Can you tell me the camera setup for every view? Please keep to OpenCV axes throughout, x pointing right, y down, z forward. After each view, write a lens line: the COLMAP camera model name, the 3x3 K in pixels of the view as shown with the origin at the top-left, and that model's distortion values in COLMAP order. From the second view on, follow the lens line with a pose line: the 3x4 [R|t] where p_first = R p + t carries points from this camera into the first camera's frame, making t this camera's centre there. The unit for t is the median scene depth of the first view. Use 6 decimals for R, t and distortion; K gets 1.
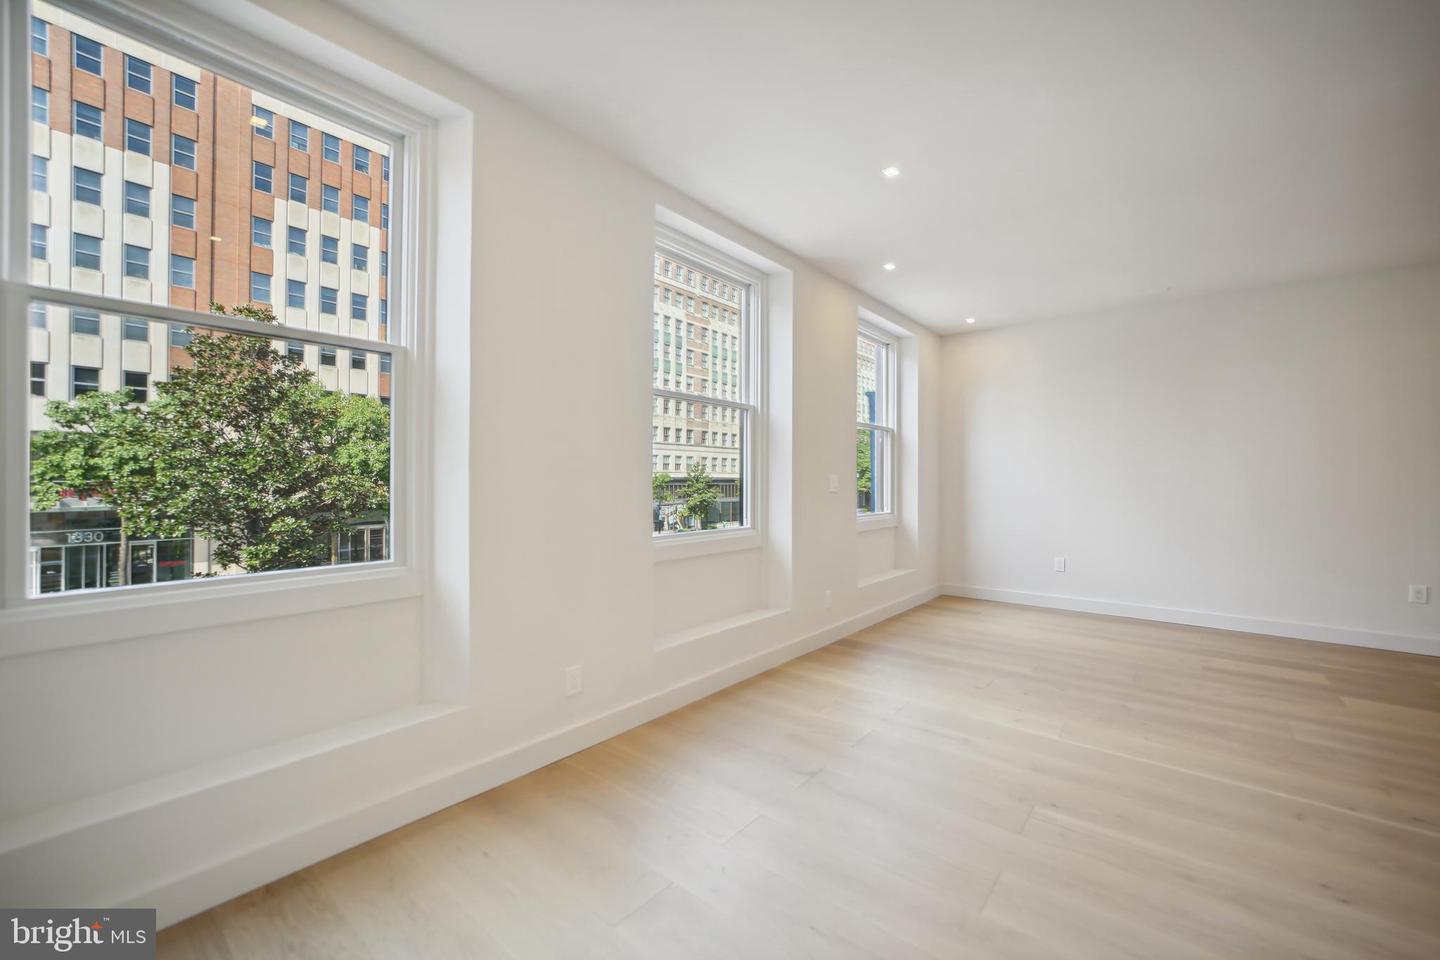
lens RADIAL K [[566.4, 0, 722.6], [0, 566.4, 481.6], [0, 0, 1]] dist [-0.012628, 0.000635]
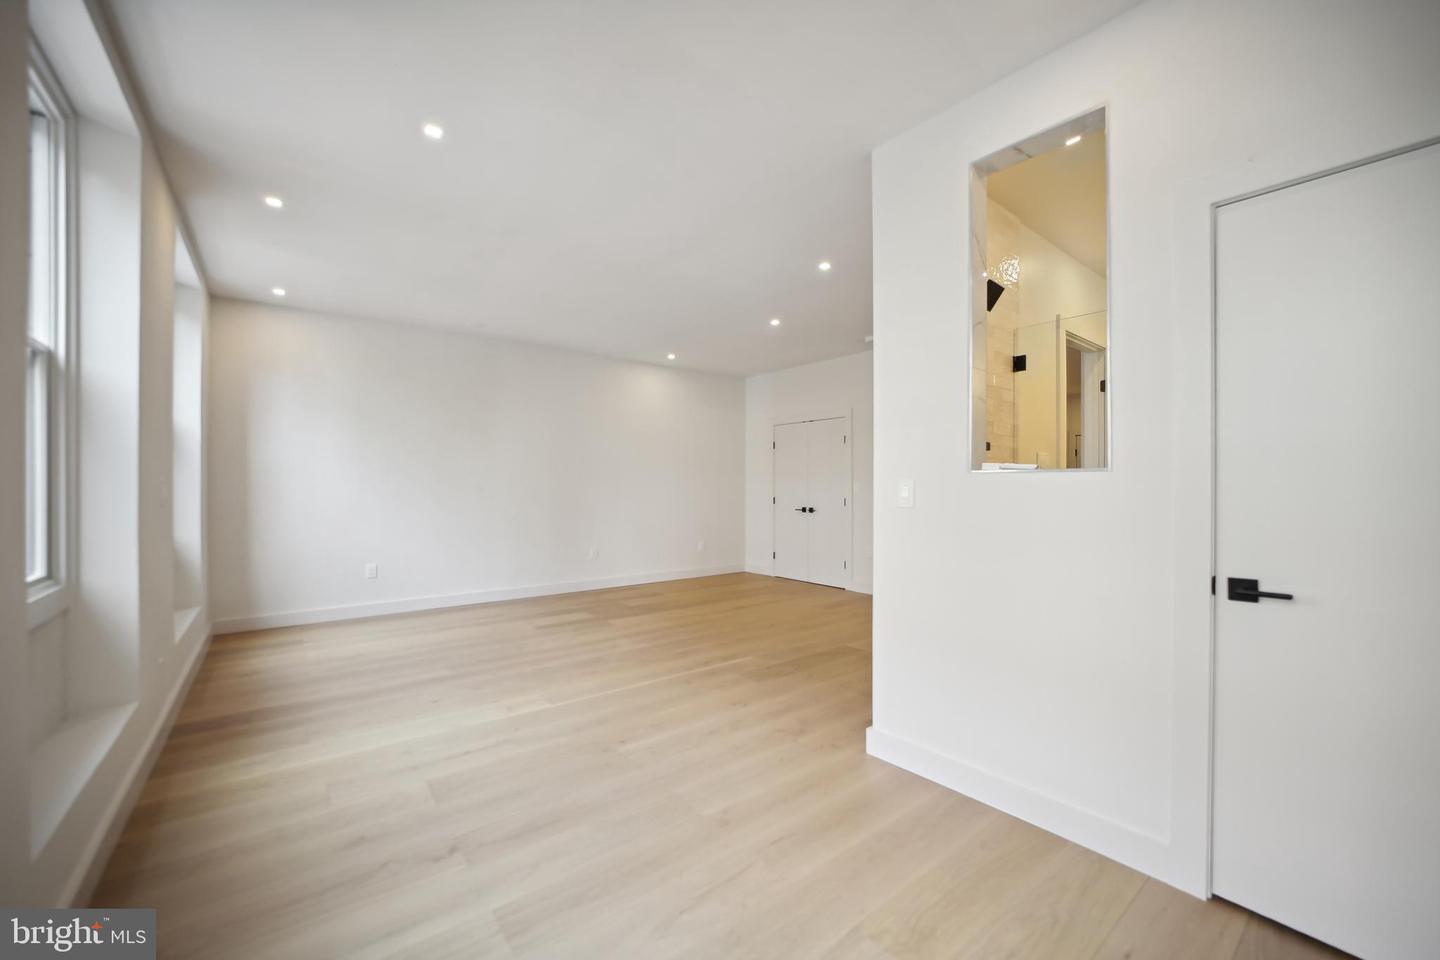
lens RADIAL K [[566.4, 0, 726.9], [0, 566.4, 482.8], [0, 0, 1]] dist [-0.012628, 0.000635]
pose [[0.212285, 0.004730, 0.977196, -0.344305], [0.002403, 0.999983, -0.005362, 0.000222], [-0.977205, 0.003487, 0.212270, 0.281955]]
